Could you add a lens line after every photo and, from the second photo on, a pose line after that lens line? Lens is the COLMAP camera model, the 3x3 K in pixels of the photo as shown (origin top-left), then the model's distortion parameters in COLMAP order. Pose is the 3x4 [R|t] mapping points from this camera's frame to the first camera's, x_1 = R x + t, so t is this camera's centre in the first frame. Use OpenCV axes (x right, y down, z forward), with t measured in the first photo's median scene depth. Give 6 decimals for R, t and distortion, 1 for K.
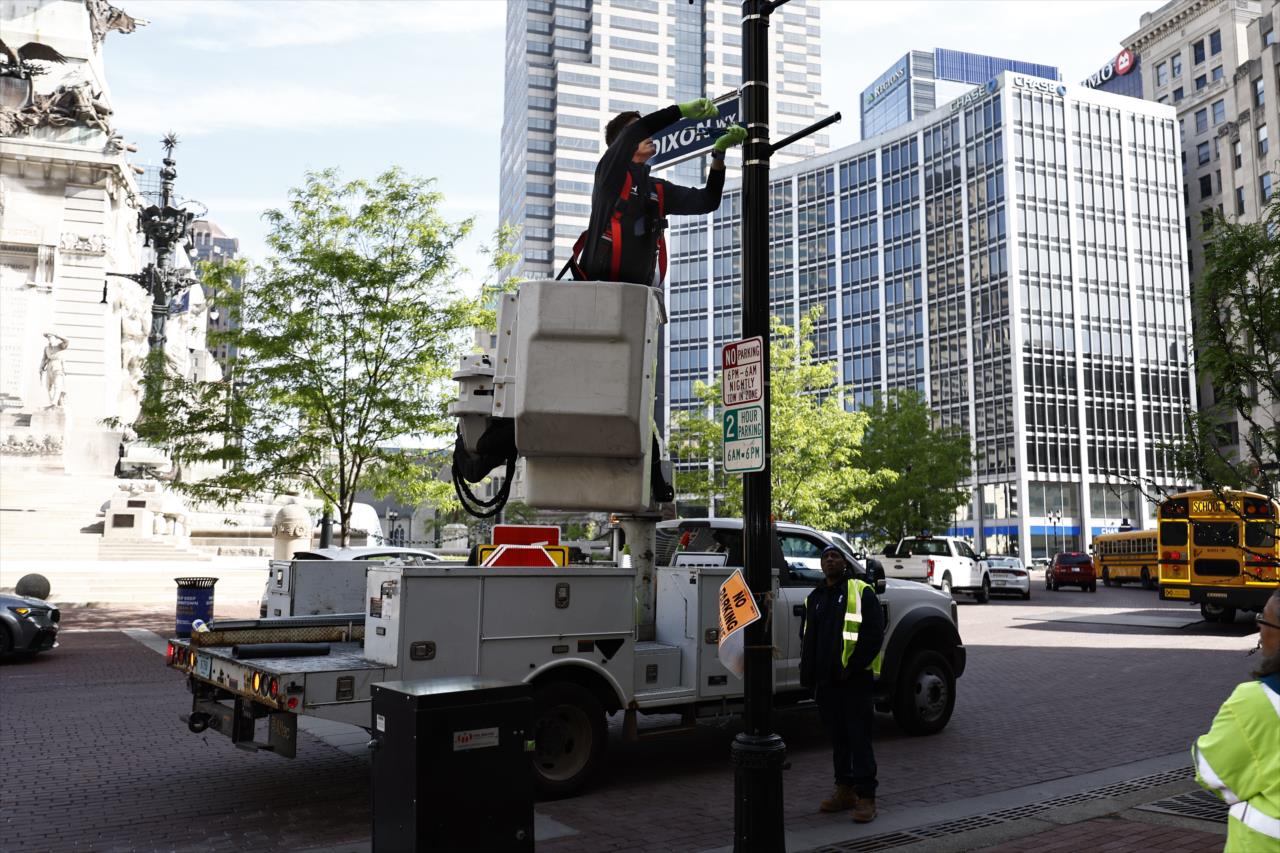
lens RADIAL K [[1124.1, 0, 638.9], [0, 1124.1, 422.6], [0, 0, 1]] dist [0.024658, -0.013339]
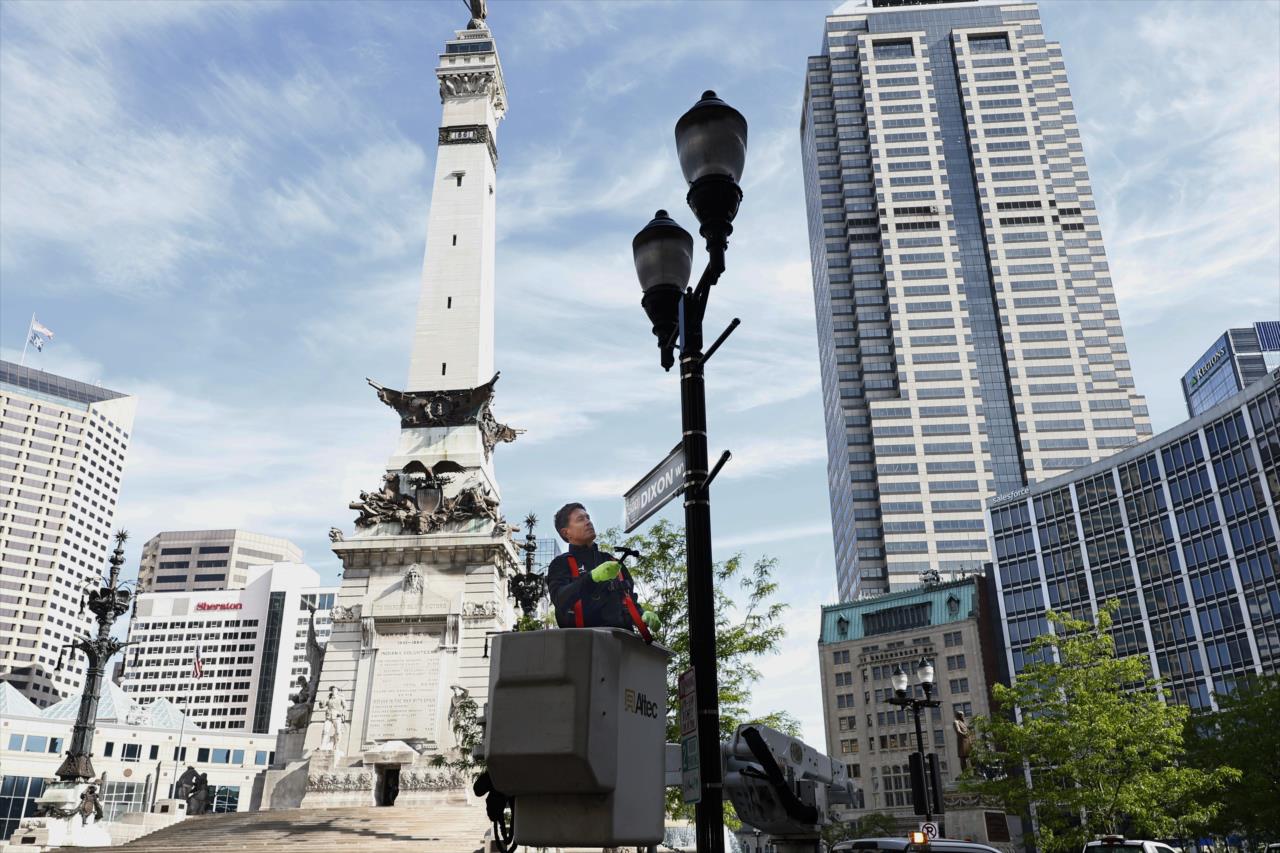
lens RADIAL K [[1018.5, 0, 617.7], [0, 1018.5, 478.0], [0, 0, 1]] dist [0.009083, 0.010848]
pose [[0.931441, -0.147978, -0.332446, 0.042378], [0.061442, 0.964420, -0.257136, -0.000727], [0.358668, 0.219081, 0.907392, 0.007603]]
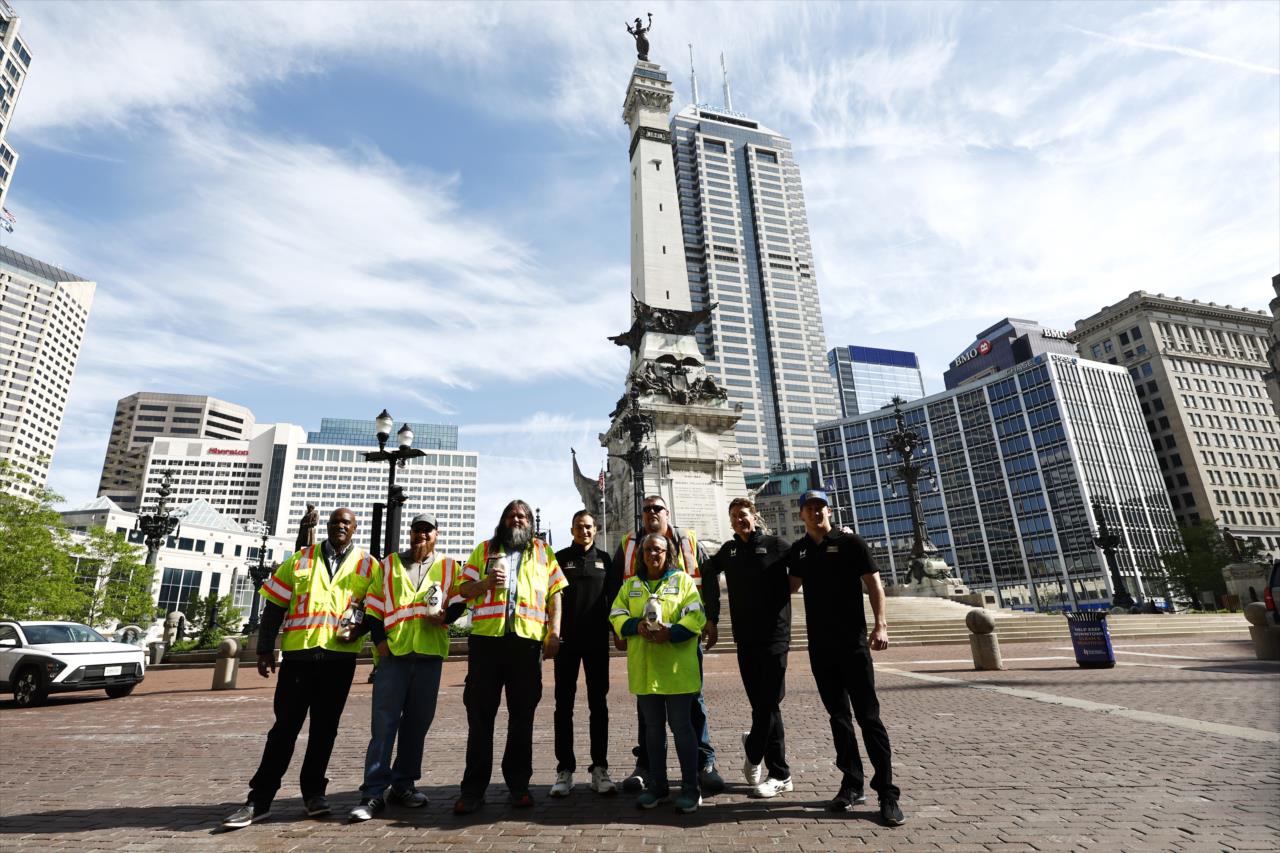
lens RADIAL K [[641.4, 0, 614.6], [0, 641.4, 447.2], [0, 0, 1]] dist [0.004810, 0.000256]
pose [[0.999028, -0.041847, -0.013865, -0.647704], [0.038748, 0.983534, -0.176519, 0.002975], [0.021023, 0.175810, 0.984200, -0.048775]]
